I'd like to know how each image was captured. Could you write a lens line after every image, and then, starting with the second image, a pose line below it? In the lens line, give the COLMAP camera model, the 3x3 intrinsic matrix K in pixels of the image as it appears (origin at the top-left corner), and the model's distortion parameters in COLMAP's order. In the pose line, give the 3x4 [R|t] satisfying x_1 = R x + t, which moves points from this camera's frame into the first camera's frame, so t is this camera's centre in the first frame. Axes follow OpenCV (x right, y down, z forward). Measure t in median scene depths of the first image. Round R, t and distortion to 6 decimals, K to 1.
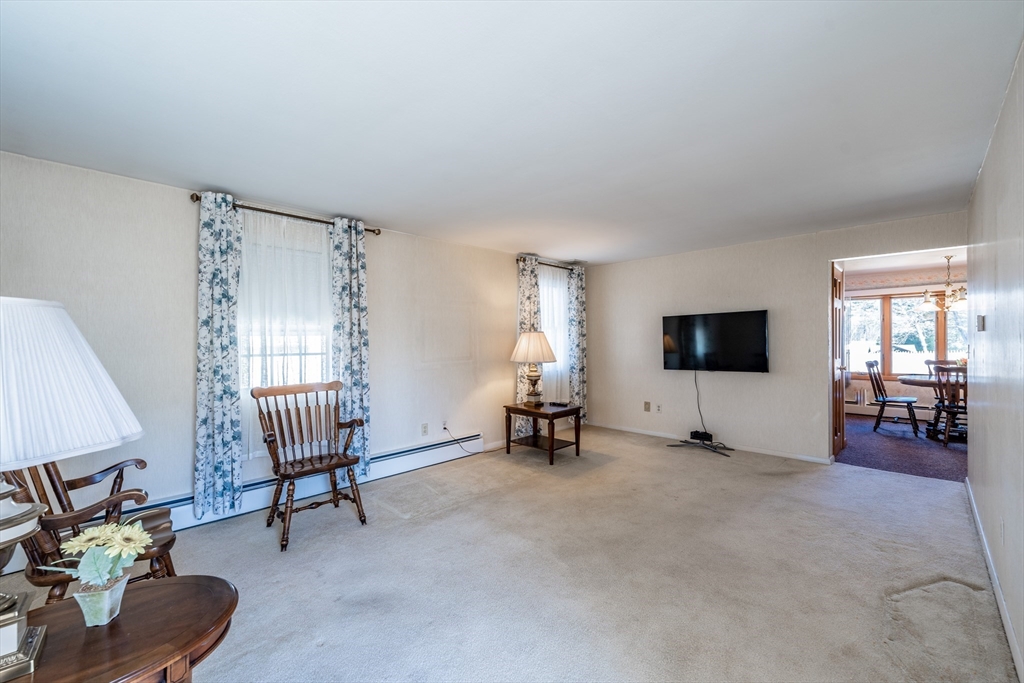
lens RADIAL K [[414.8, 0, 511.6], [0, 414.8, 345.9], [0, 0, 1]] dist [0.002512, 0.000117]
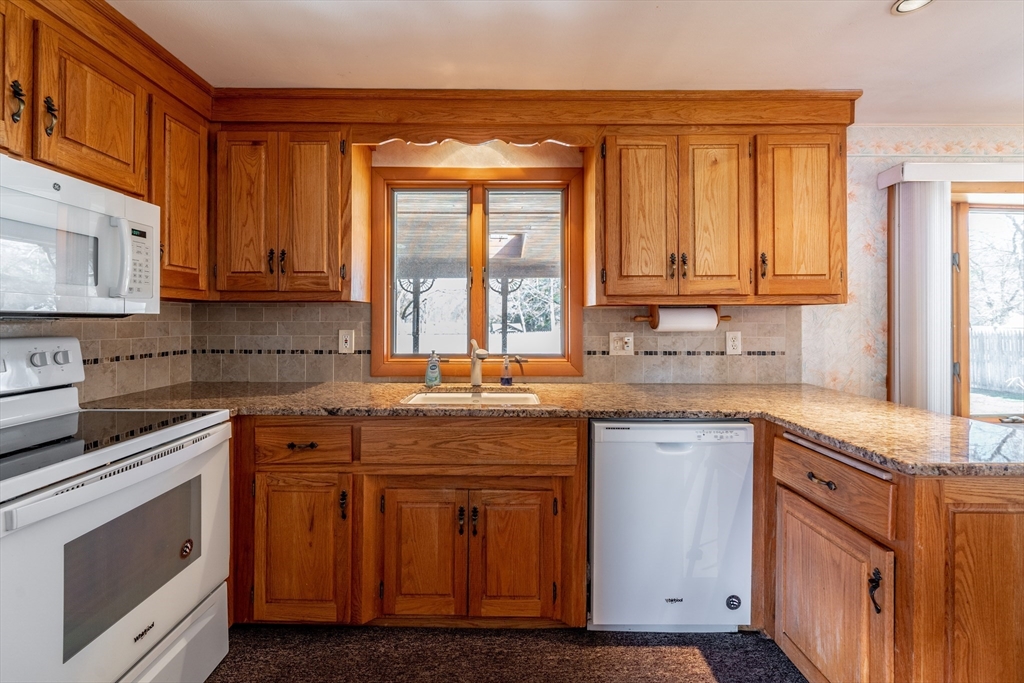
lens RADIAL K [[430.9, 0, 496.9], [0, 430.9, 318.1], [0, 0, 1]] dist [0.001251, -0.000796]
pose [[0.712751, 0.008236, 0.701369, 0.503829], [0.002054, 0.999902, -0.013830, -0.016780], [-0.701414, 0.011298, 0.712664, 1.458147]]
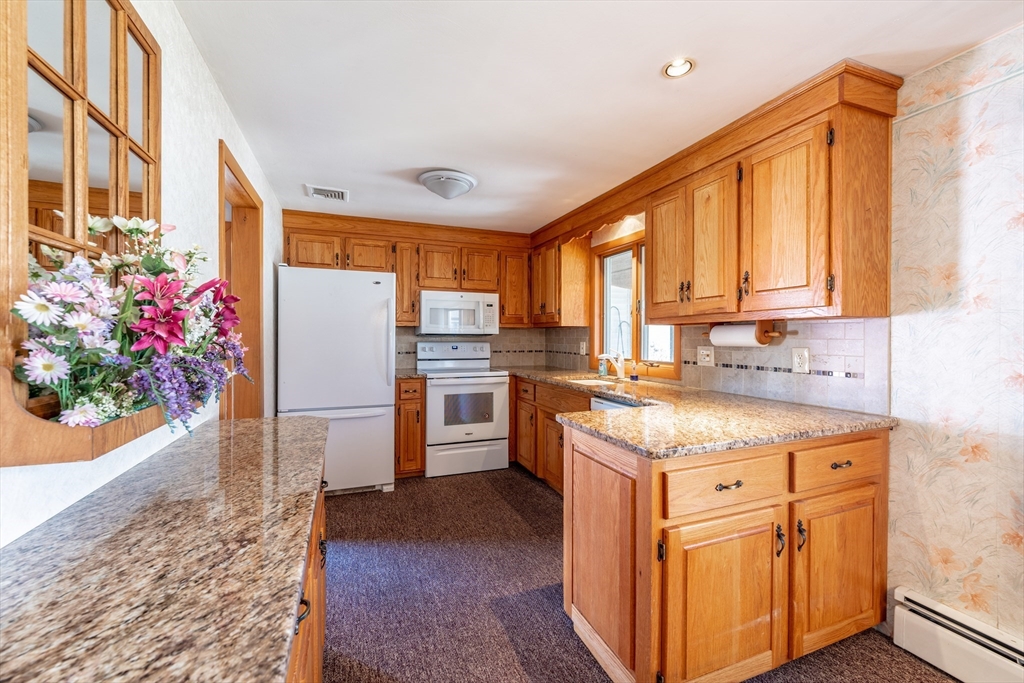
lens RADIAL K [[416.9, 0, 511.4], [0, 416.9, 339.5], [0, 0, 1]] dist [-0.001402, -0.000308]
pose [[0.914363, 0.008618, -0.404803, 0.933629], [-0.009255, 0.999957, 0.000385, -0.014113], [0.404789, 0.003395, 0.914404, 1.093259]]
